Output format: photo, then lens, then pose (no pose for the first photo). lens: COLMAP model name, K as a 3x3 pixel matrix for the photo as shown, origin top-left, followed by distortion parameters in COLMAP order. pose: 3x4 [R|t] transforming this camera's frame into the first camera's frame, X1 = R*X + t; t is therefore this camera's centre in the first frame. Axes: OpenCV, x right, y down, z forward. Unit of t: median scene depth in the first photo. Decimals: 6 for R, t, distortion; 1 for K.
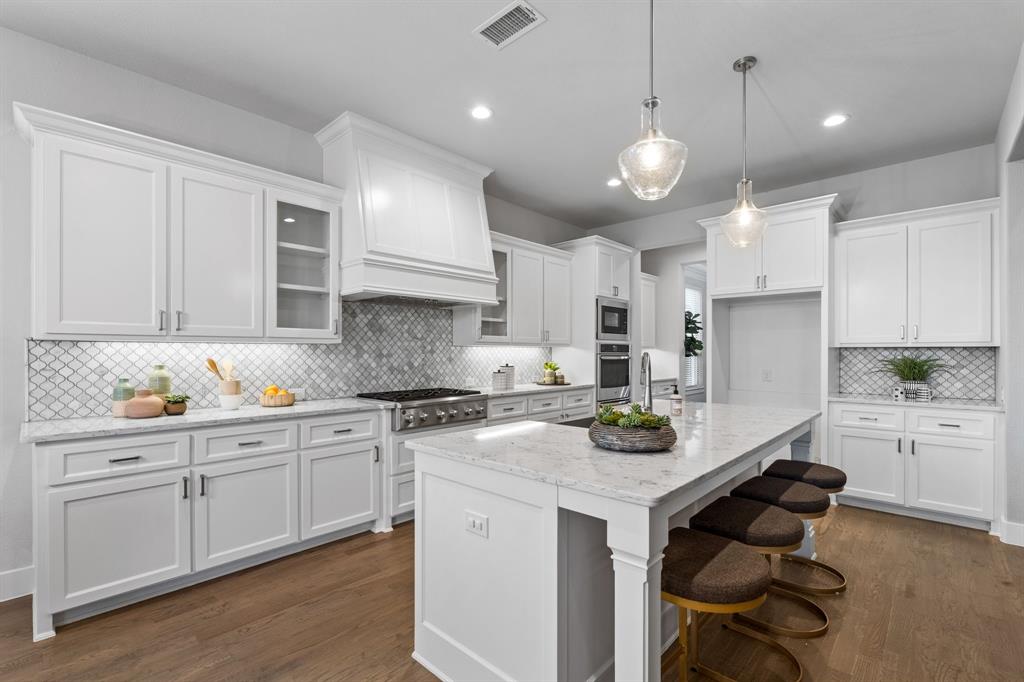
lens RADIAL K [[459.4, 0, 499.7], [0, 459.4, 350.7], [0, 0, 1]] dist [0.000560, 0.002652]
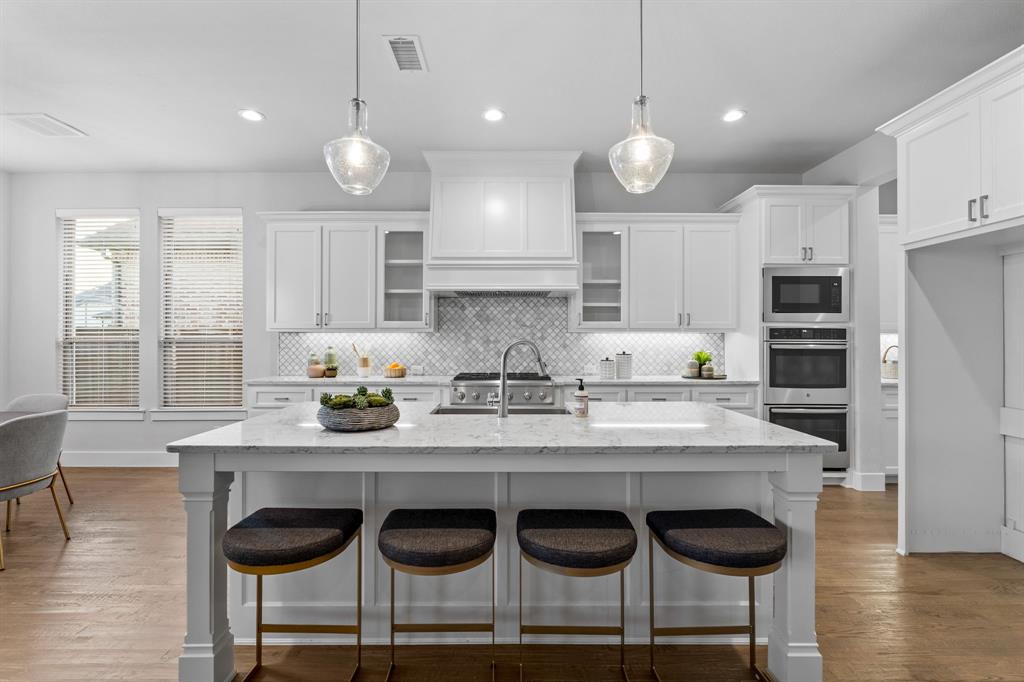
lens RADIAL K [[459.4, 0, 514.6], [0, 459.4, 334.0], [0, 0, 1]] dist [0.000560, 0.002652]
pose [[0.690030, -0.008014, -0.723736, 0.625847], [0.001338, 0.999951, -0.009797, 0.002805], [0.723779, 0.005792, 0.690007, 0.243374]]
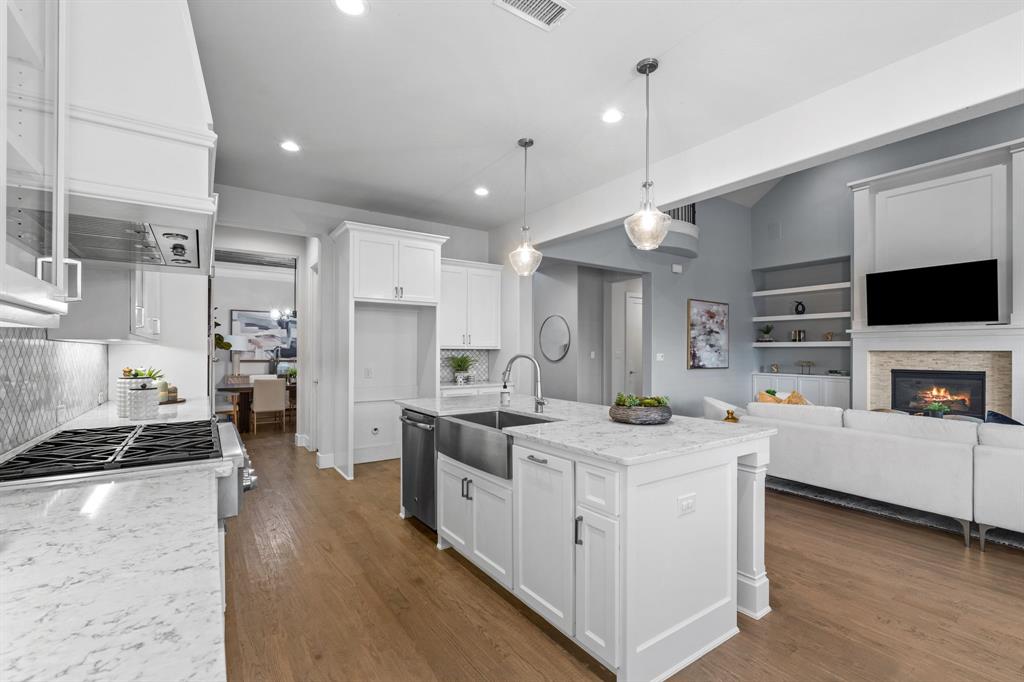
lens RADIAL K [[459.4, 0, 512.3], [0, 459.4, 352.2], [0, 0, 1]] dist [0.000560, 0.002652]
pose [[0.211308, -0.001968, 0.977418, -0.530742], [-0.004075, 0.999988, 0.002895, -0.002729], [-0.977411, -0.004595, 0.211297, 0.490661]]
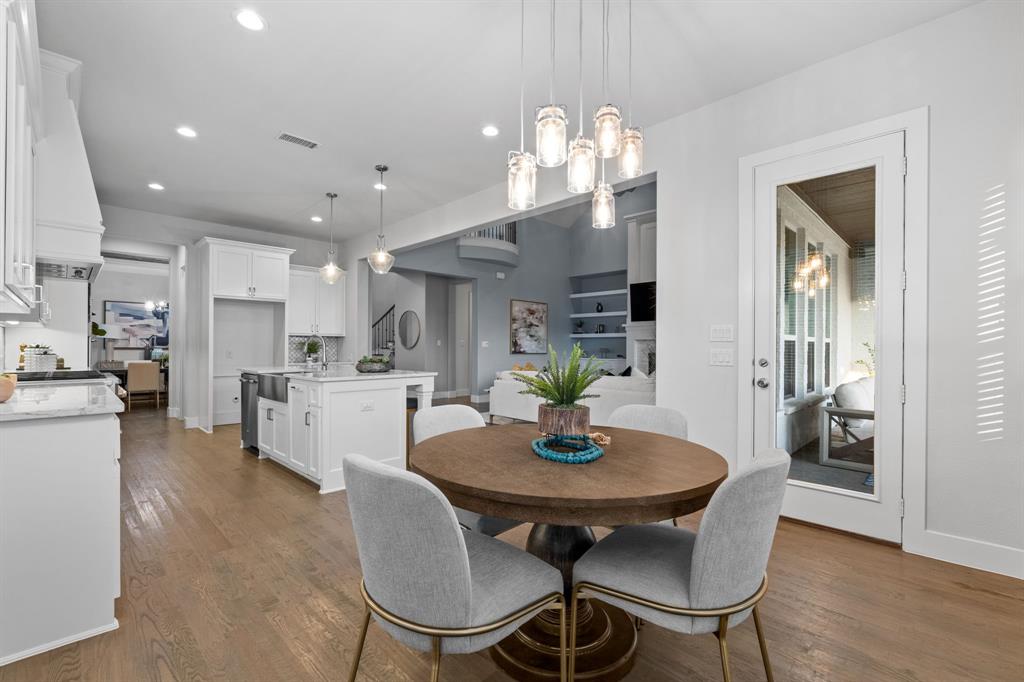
lens RADIAL K [[459.4, 0, 507.7], [0, 459.4, 347.2], [0, 0, 1]] dist [0.000560, 0.002652]
pose [[0.038602, -0.002495, 0.999252, -0.970178], [-0.005496, 0.999981, 0.002709, 0.028595], [-0.999240, -0.005597, 0.038587, 0.089308]]
